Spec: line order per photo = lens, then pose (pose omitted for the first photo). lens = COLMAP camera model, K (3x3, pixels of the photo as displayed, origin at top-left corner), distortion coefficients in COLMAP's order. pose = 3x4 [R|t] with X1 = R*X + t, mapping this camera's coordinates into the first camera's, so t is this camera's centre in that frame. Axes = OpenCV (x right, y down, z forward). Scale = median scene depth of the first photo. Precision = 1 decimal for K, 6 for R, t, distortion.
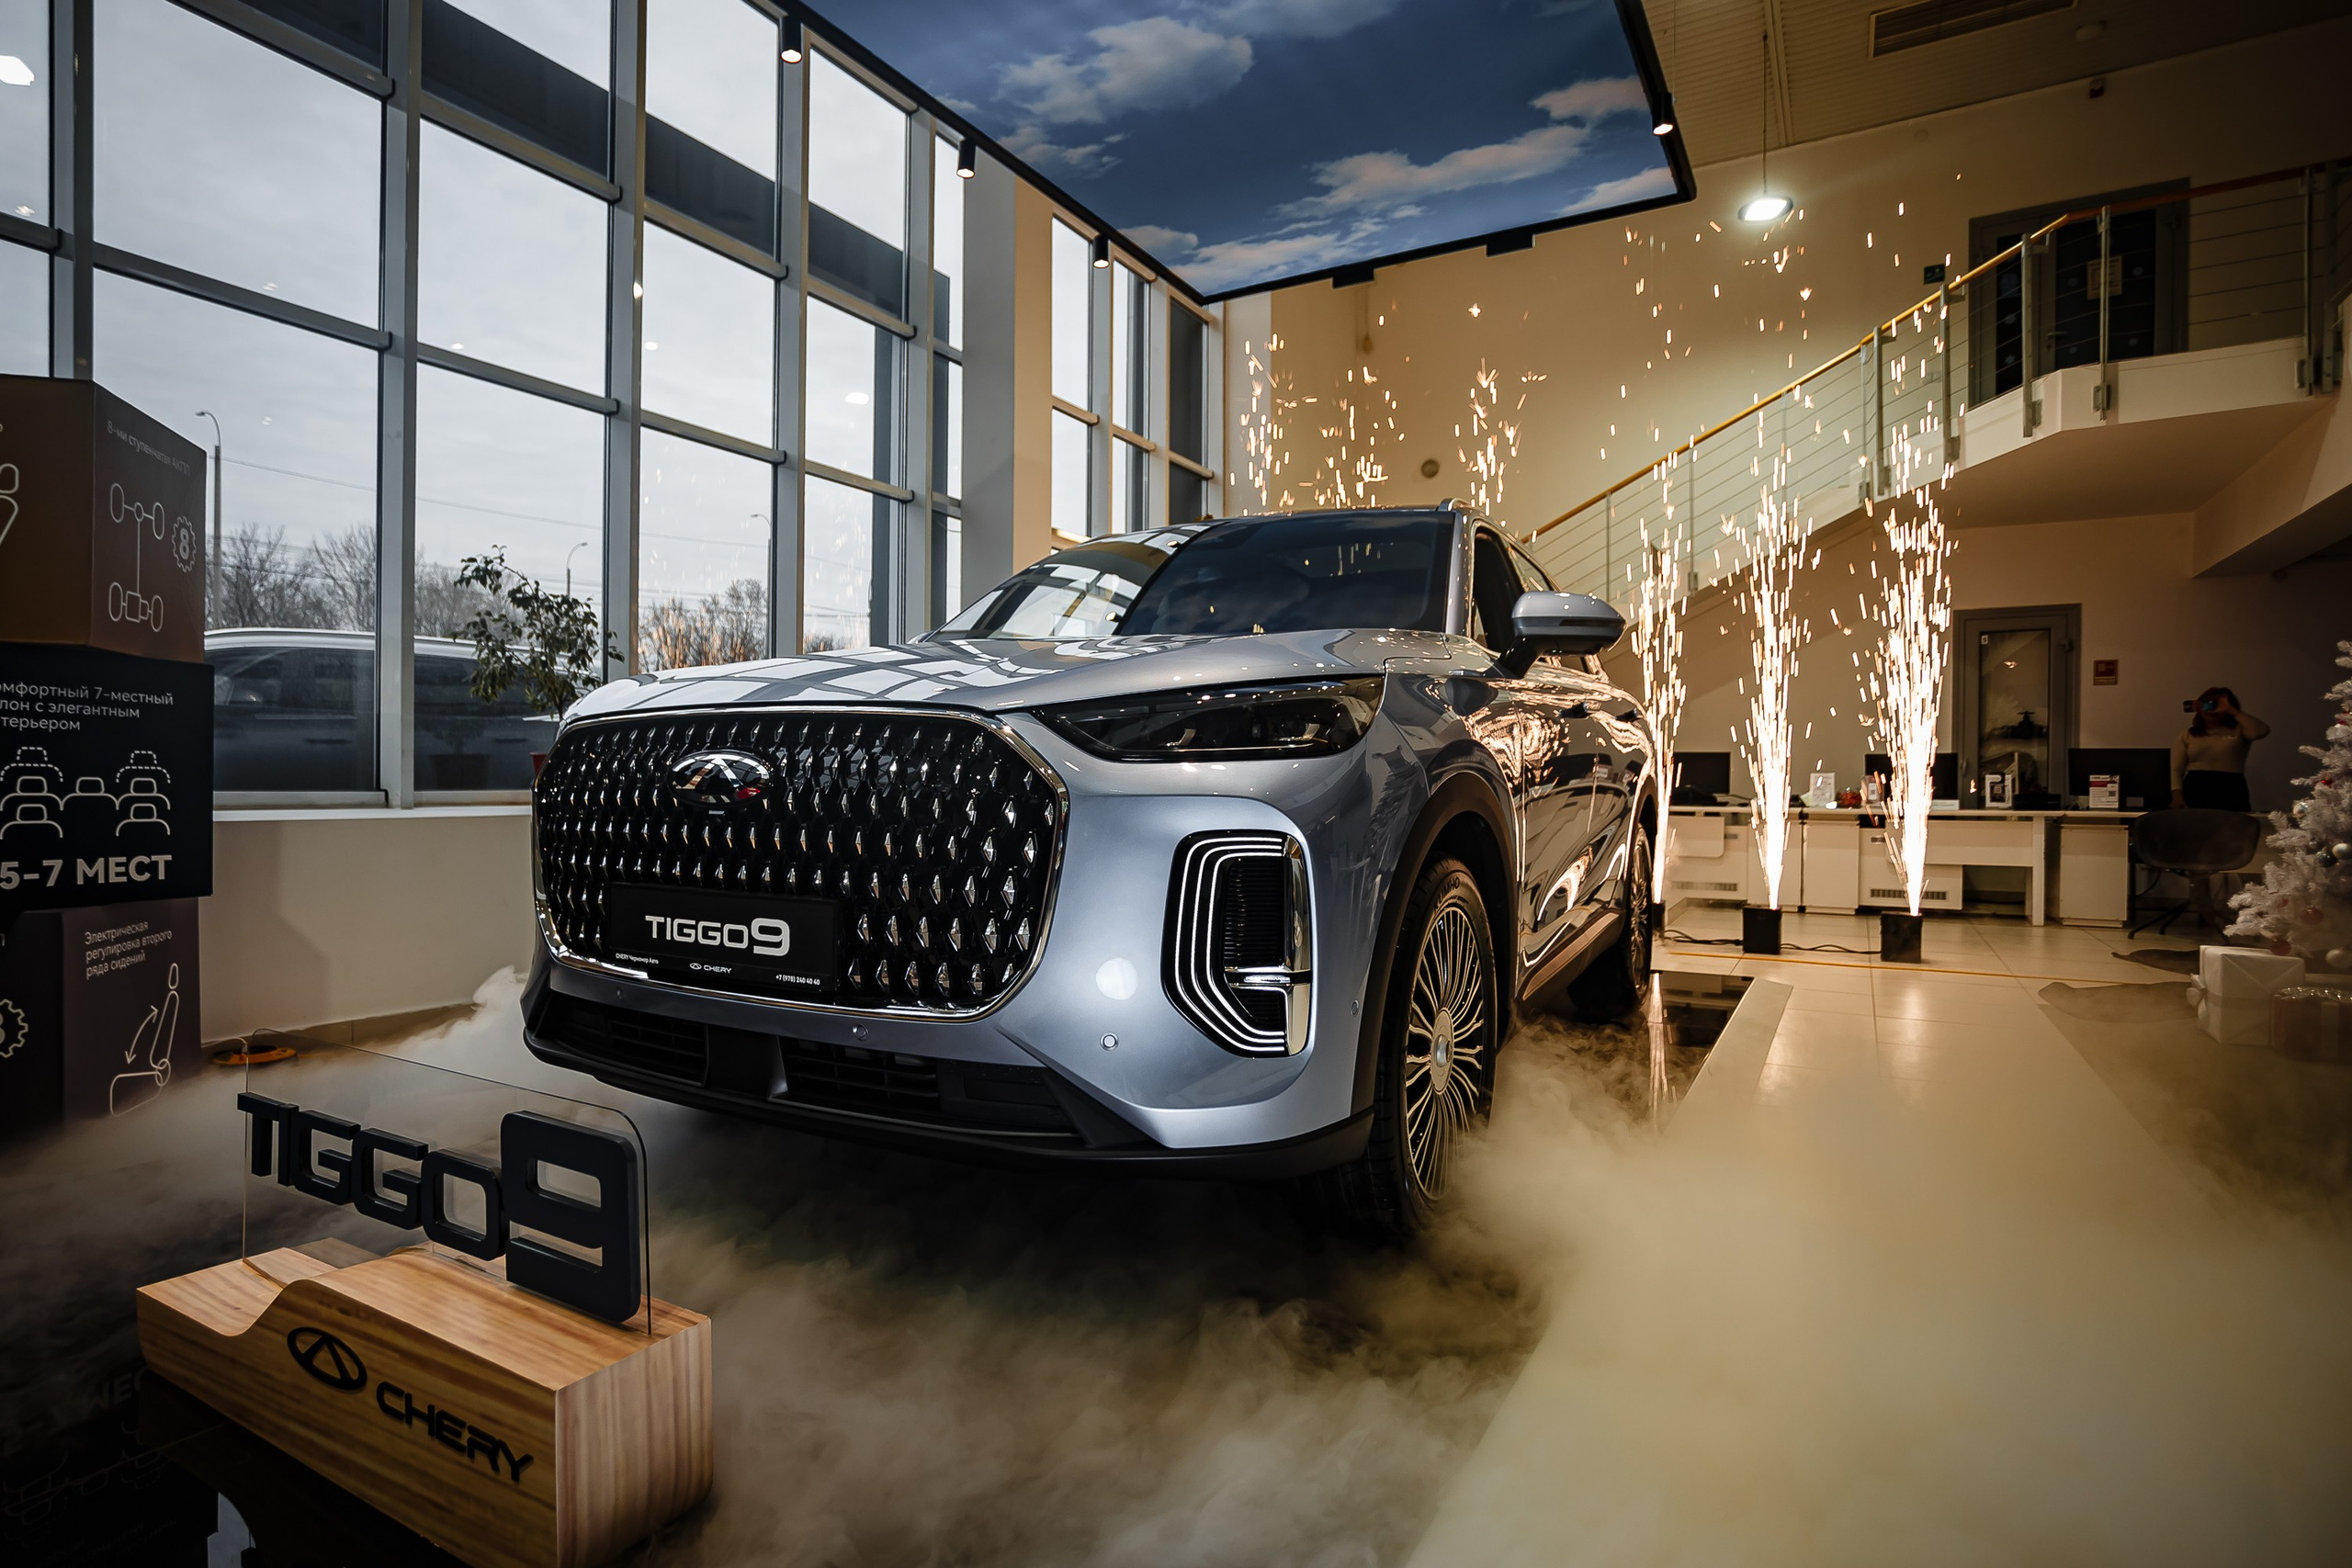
lens RADIAL K [[1209.2, 0, 1099.6], [0, 1209.2, 793.9], [0, 0, 1]] dist [-0.053888, 0.024687]
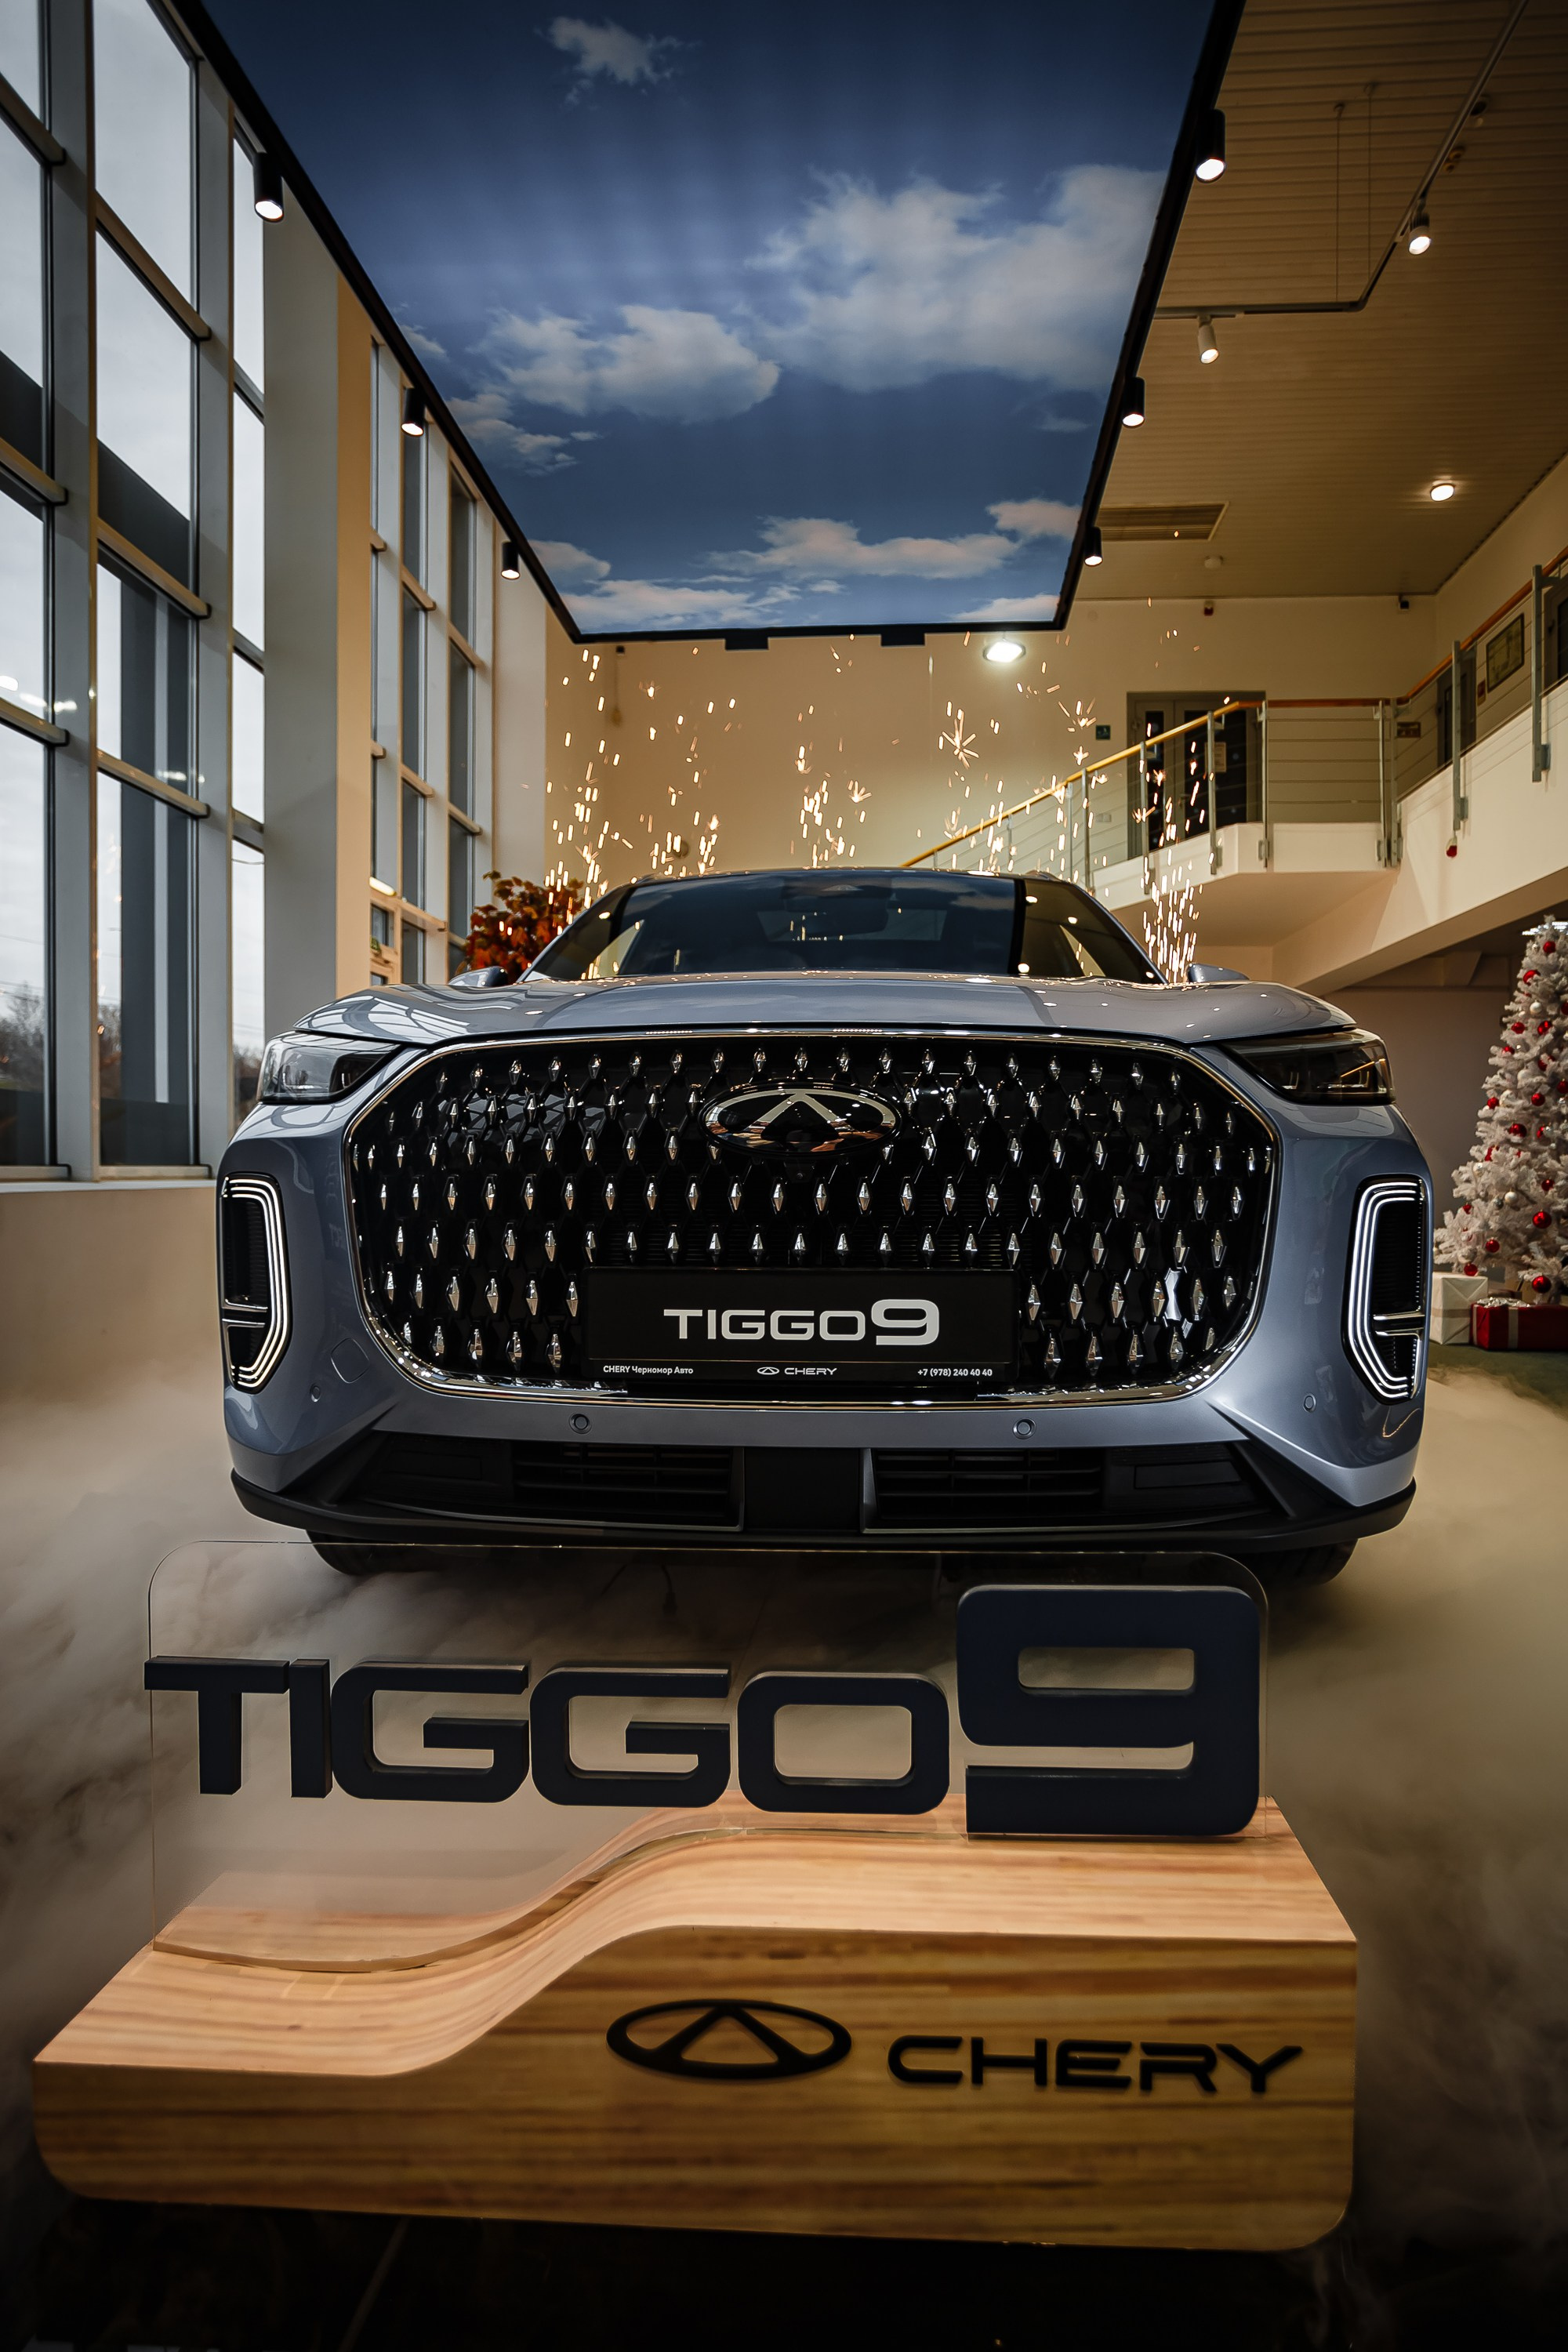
lens RADIAL K [[1206.6, 0, 817.2], [0, 1206.6, 1186.8], [0, 0, 1]] dist [-0.059096, 0.030710]
pose [[0.880677, -0.015588, 0.473460, -0.272149], [0.011420, 0.999867, 0.011677, 0.008354], [-0.473579, -0.004876, 0.880738, 0.133001]]
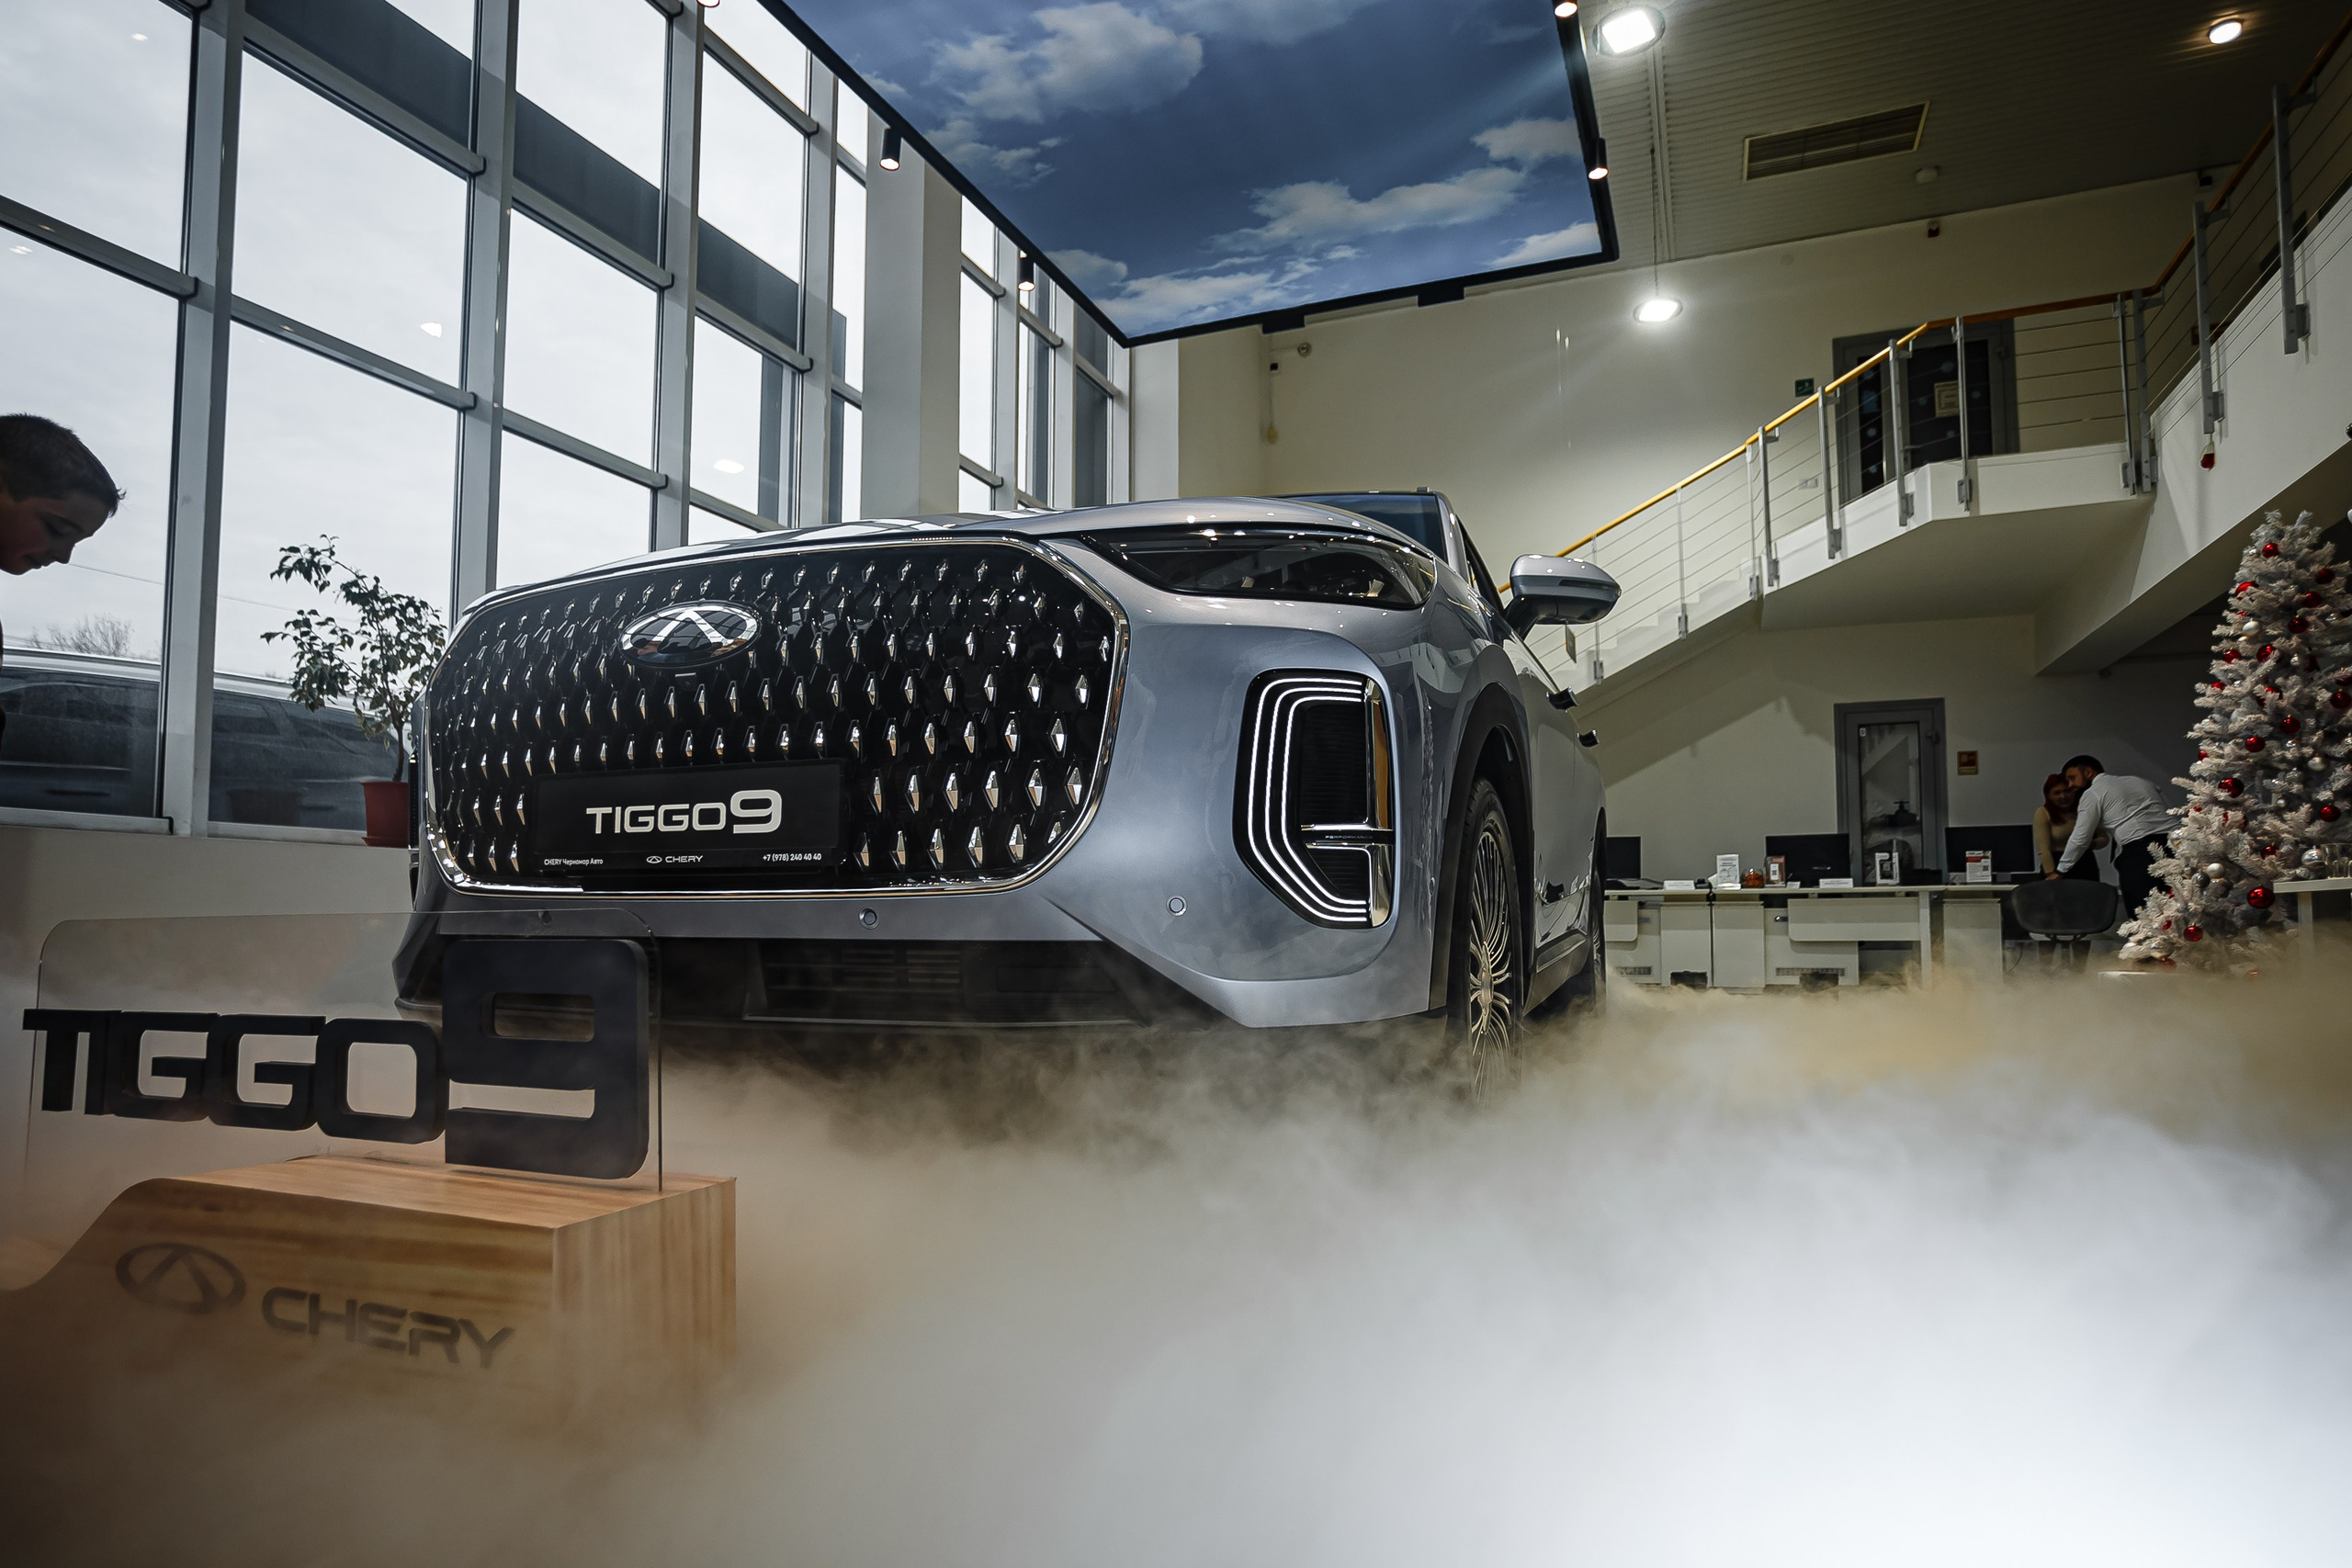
lens RADIAL K [[1275.1, 0, 1186.8], [0, 1275.1, 856.9], [0, 0, 1]] dist [-0.056112, 0.027125]
pose [[0.985685, 0.001325, 0.168594, -0.049978], [0.008770, 0.998212, -0.059120, 0.080488], [-0.168371, 0.059752, 0.983911, 0.034231]]
